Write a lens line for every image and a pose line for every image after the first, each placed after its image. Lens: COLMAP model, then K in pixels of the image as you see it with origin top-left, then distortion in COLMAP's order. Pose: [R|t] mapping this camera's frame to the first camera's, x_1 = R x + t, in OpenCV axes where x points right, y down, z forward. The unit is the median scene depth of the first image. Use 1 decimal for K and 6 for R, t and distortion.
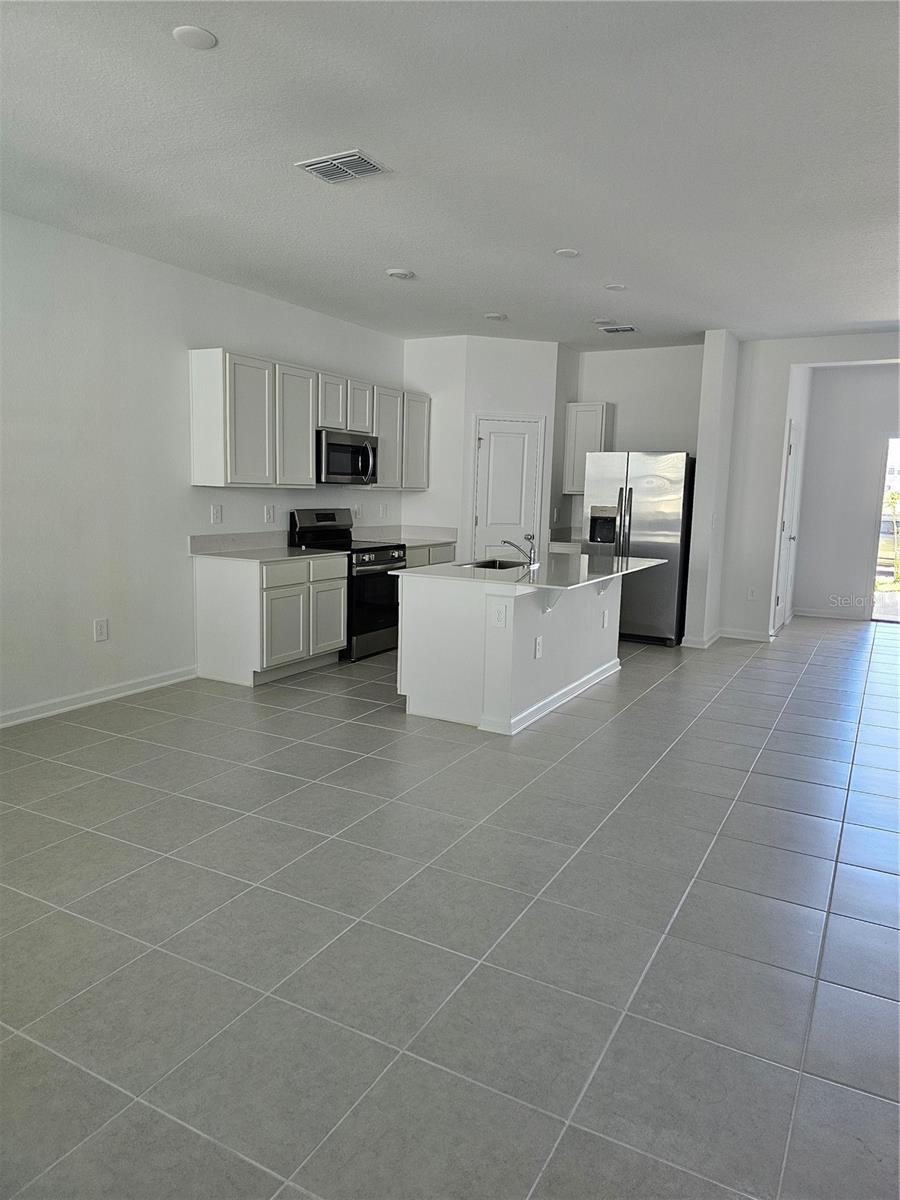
lens RADIAL K [[803.7, 0, 450.0], [0, 803.7, 600.0], [0, 0, 1]] dist [0.202323, 0.000033]
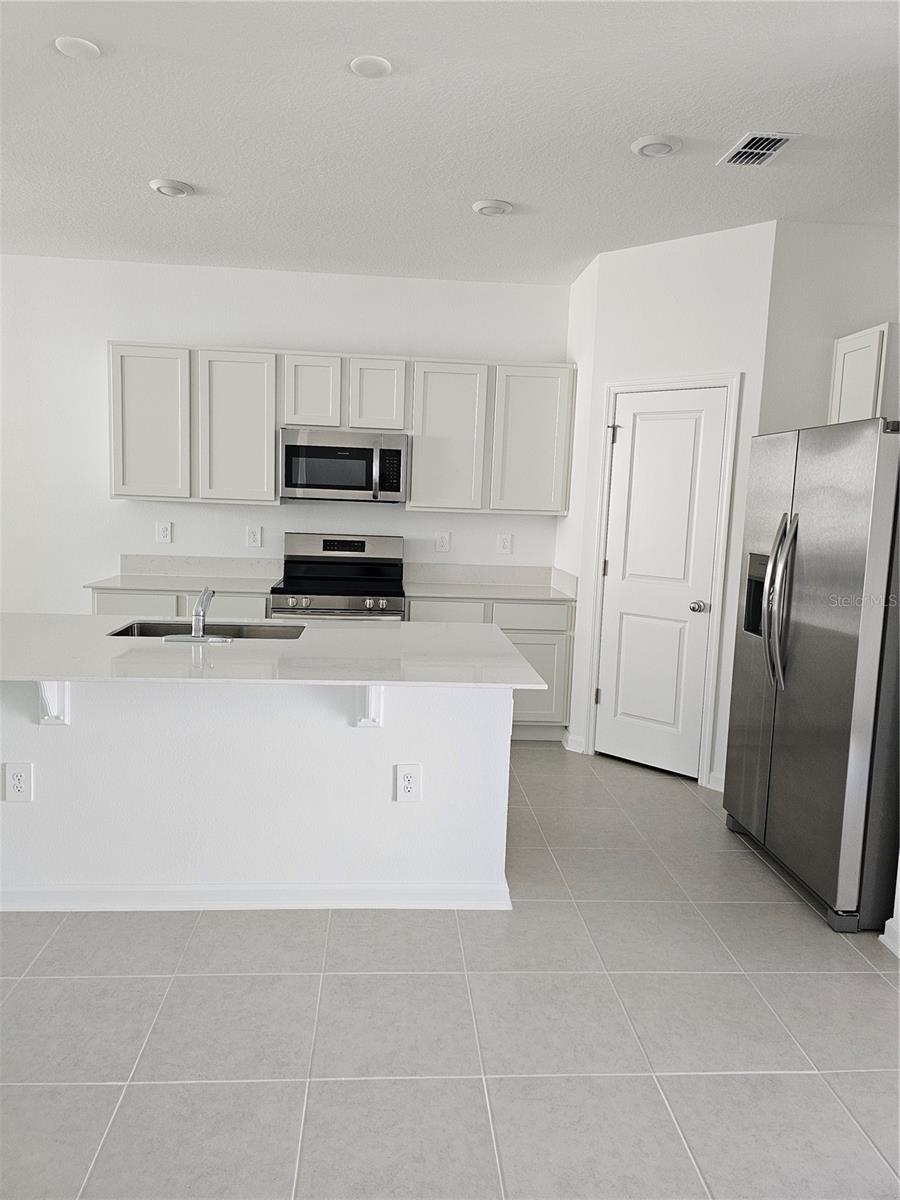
lens RADIAL K [[790.7, 0, 450.0], [0, 790.7, 600.0], [0, 0, 1]] dist [0.054561, 0.000134]
pose [[0.540288, 0.098271, -0.835722, 0.507699], [-0.141018, 0.989686, 0.025208, -0.083619], [0.829580, 0.104232, 0.548574, 0.675638]]
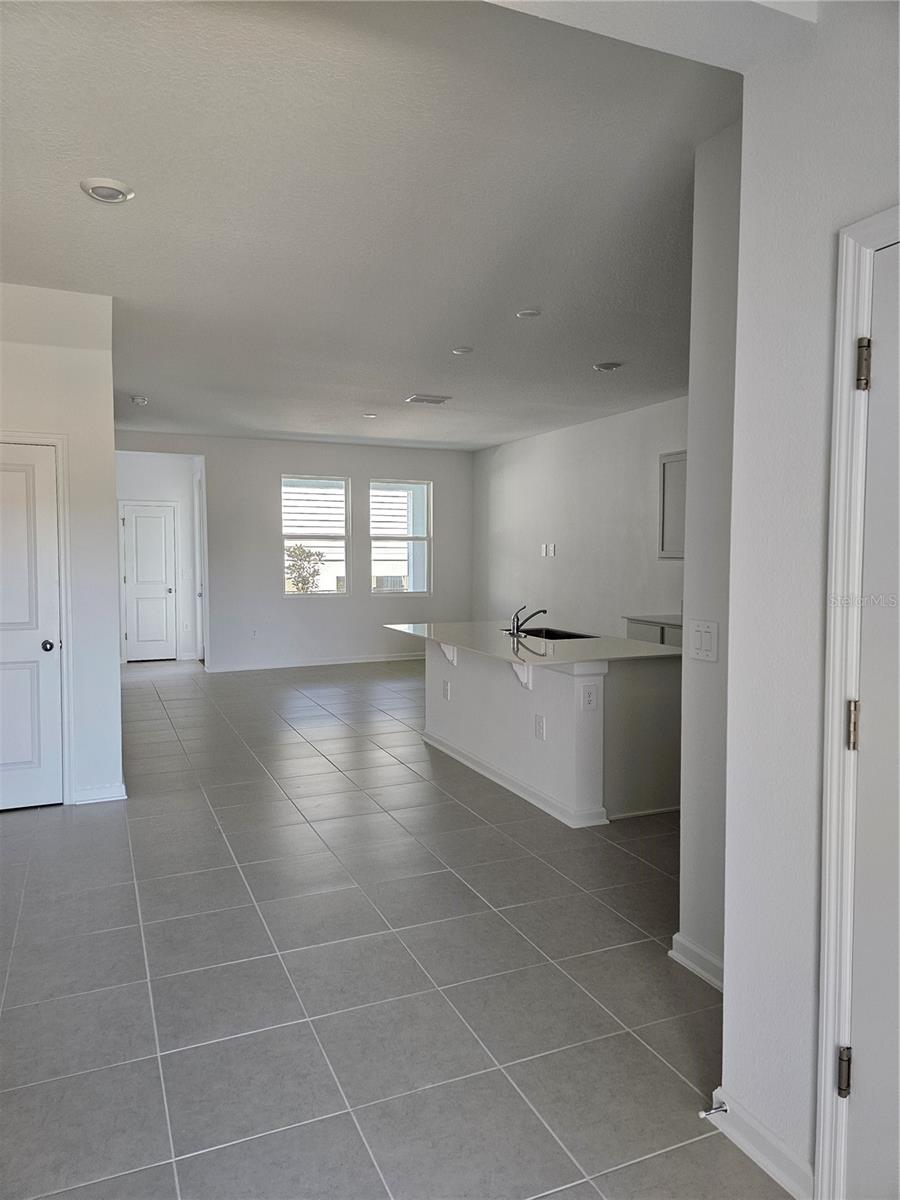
lens RADIAL K [[803.7, 0, 450.0], [0, 803.7, 600.0], [0, 0, 1]] dist [0.202323, 0.000033]
pose [[-0.606535, 0.012902, -0.794952, 0.687371], [-0.129272, 0.984963, 0.114618, -0.132017], [0.784477, 0.172285, -0.595747, 1.094846]]
